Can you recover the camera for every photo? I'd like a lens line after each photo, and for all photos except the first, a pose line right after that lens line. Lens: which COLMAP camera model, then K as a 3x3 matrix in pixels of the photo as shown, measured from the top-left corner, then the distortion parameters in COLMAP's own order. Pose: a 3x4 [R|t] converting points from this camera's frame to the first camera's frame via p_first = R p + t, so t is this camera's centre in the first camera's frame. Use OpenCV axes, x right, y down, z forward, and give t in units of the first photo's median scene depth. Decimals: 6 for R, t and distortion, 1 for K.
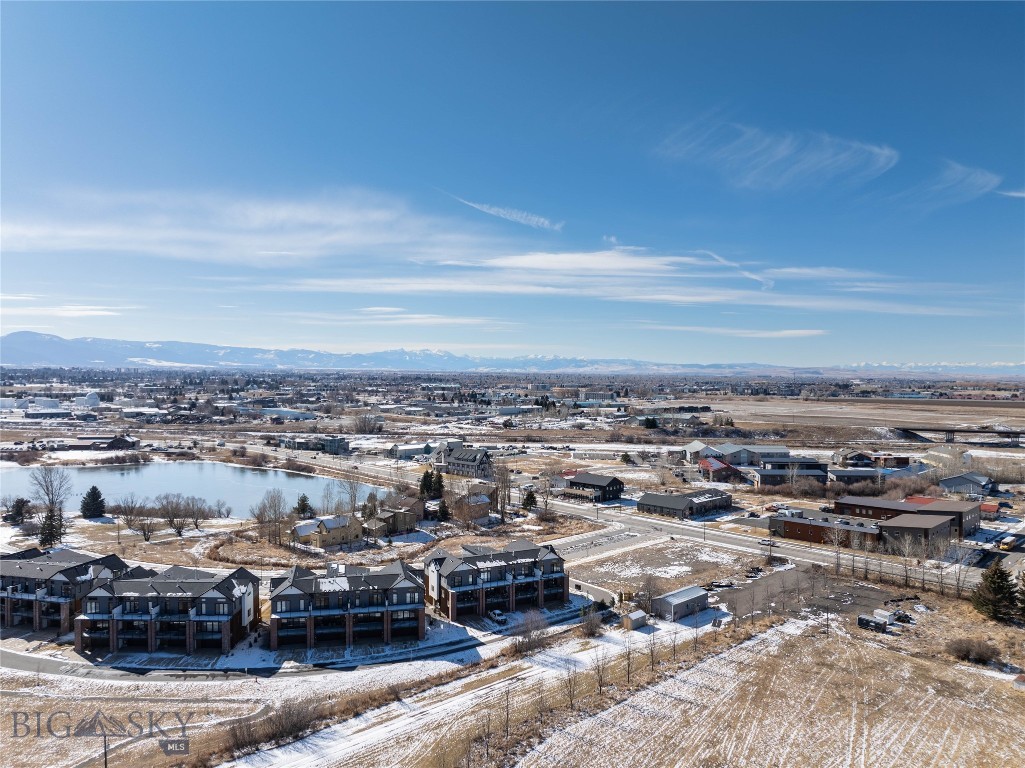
lens RADIAL K [[725.5, 0, 518.7], [0, 725.5, 379.6], [0, 0, 1]] dist [-0.031850, -0.008730]
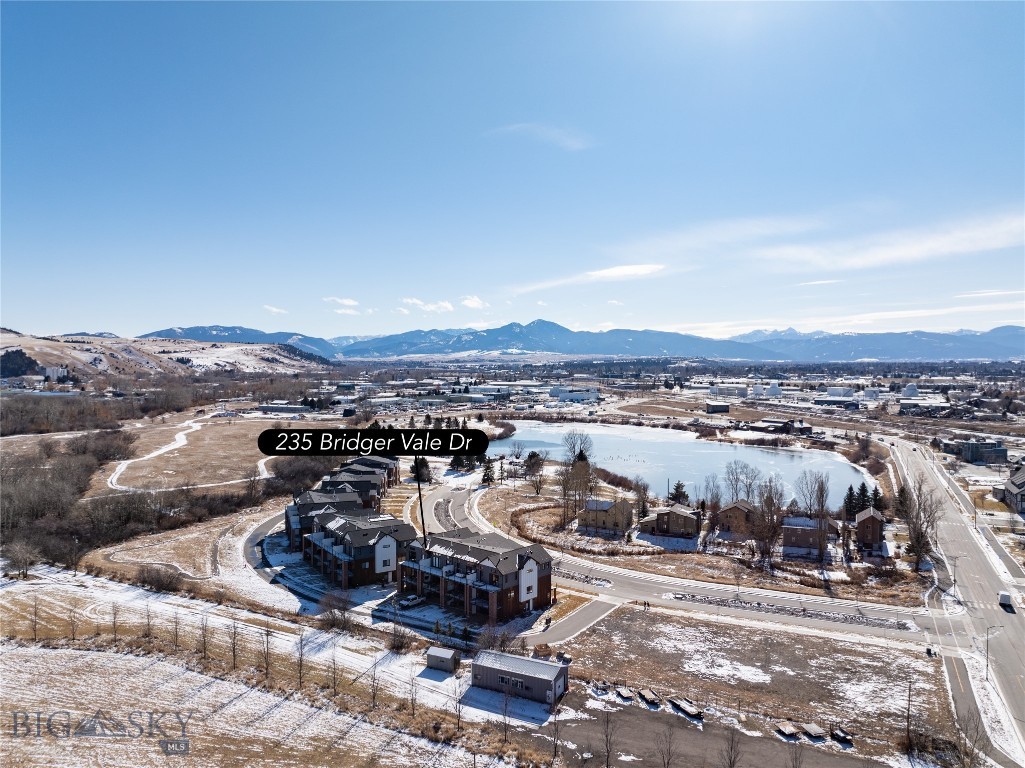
lens RADIAL K [[725.5, 0, 518.7], [0, 725.5, 379.6], [0, 0, 1]] dist [-0.031850, -0.008730]
pose [[0.333389, 0.011994, -0.942713, 1.070751], [-0.004168, 0.999928, 0.011248, 0.027311], [0.942780, 0.000179, 0.333415, 0.955302]]
